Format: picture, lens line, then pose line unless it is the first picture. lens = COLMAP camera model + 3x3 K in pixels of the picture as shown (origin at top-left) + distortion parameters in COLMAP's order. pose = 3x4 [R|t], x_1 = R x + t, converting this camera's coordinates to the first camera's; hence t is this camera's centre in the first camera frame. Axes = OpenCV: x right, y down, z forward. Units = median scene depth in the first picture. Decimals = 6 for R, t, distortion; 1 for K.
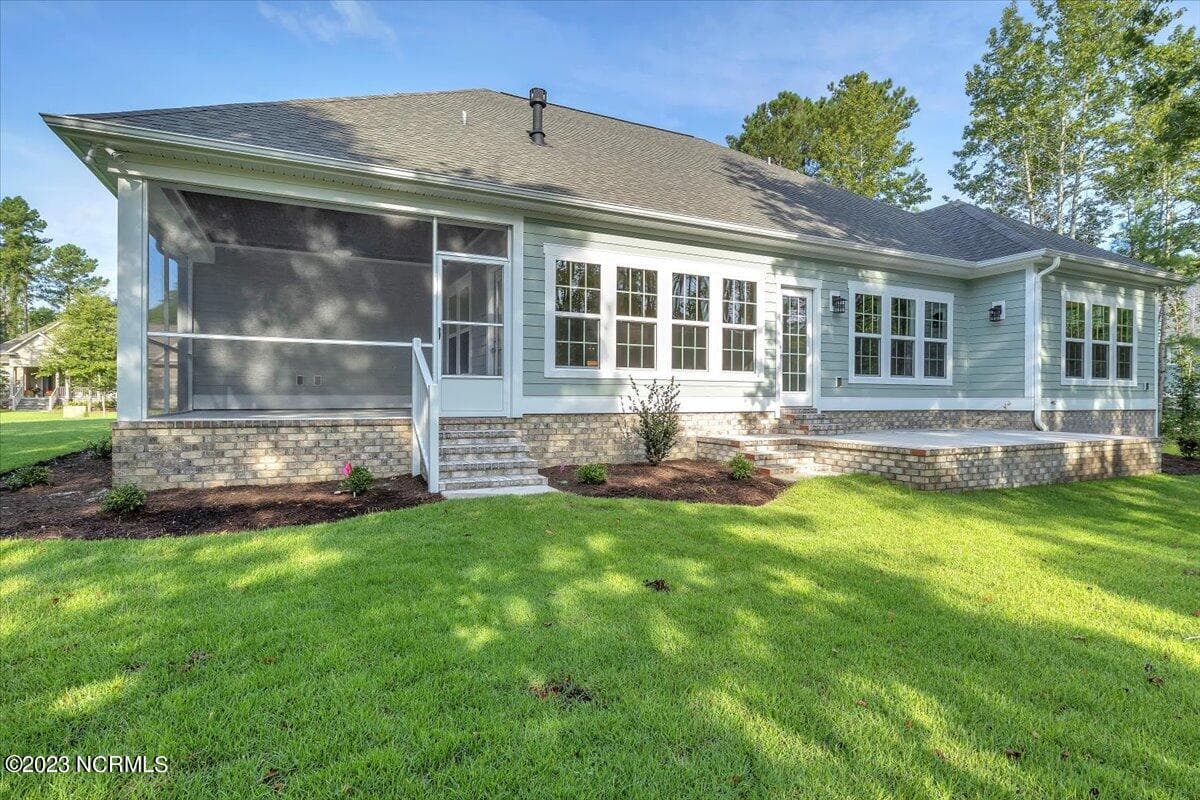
lens RADIAL K [[595.6, 0, 600.0], [0, 595.6, 400.0], [0, 0, 1]] dist [-0.001569, -0.000166]
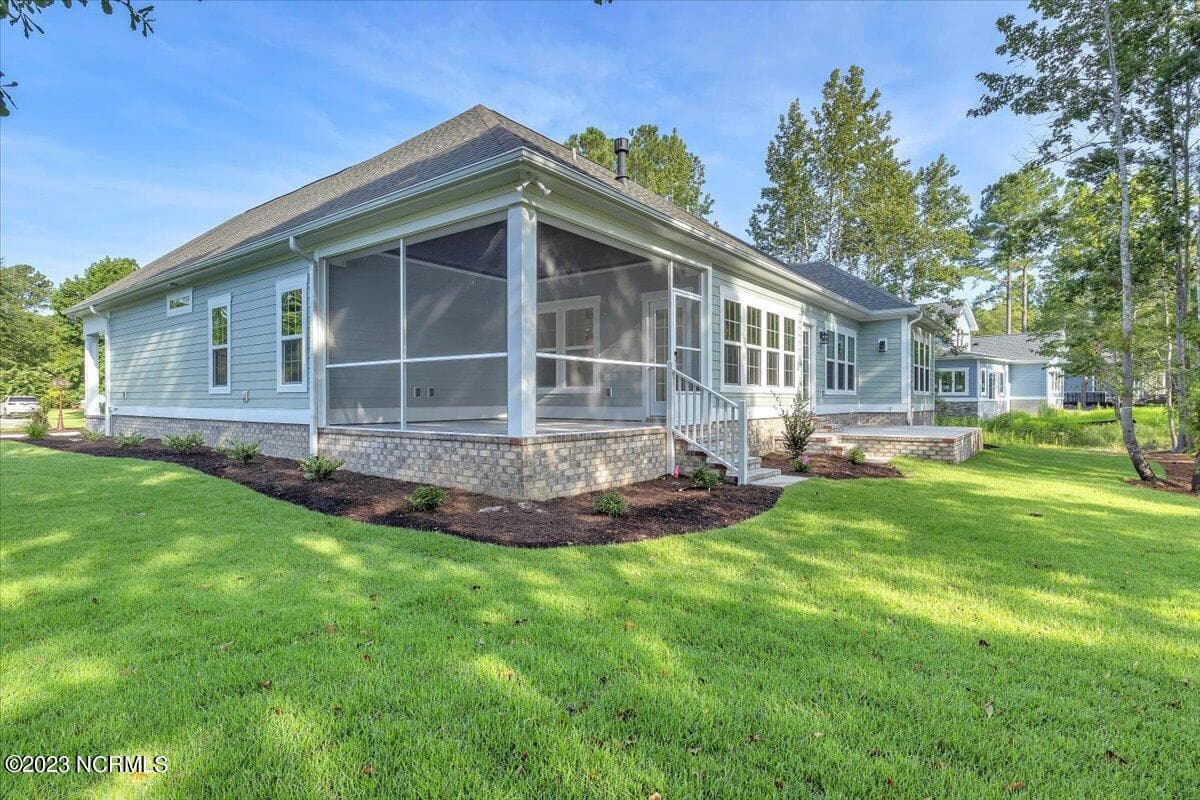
lens RADIAL K [[595.6, 0, 600.0], [0, 595.6, 400.0], [0, 0, 1]] dist [-0.001569, -0.000166]
pose [[0.892929, -0.005480, 0.450164, -0.830437], [0.007423, 0.999969, -0.002549, -0.019448], [-0.450136, 0.005618, 0.892942, -0.004398]]
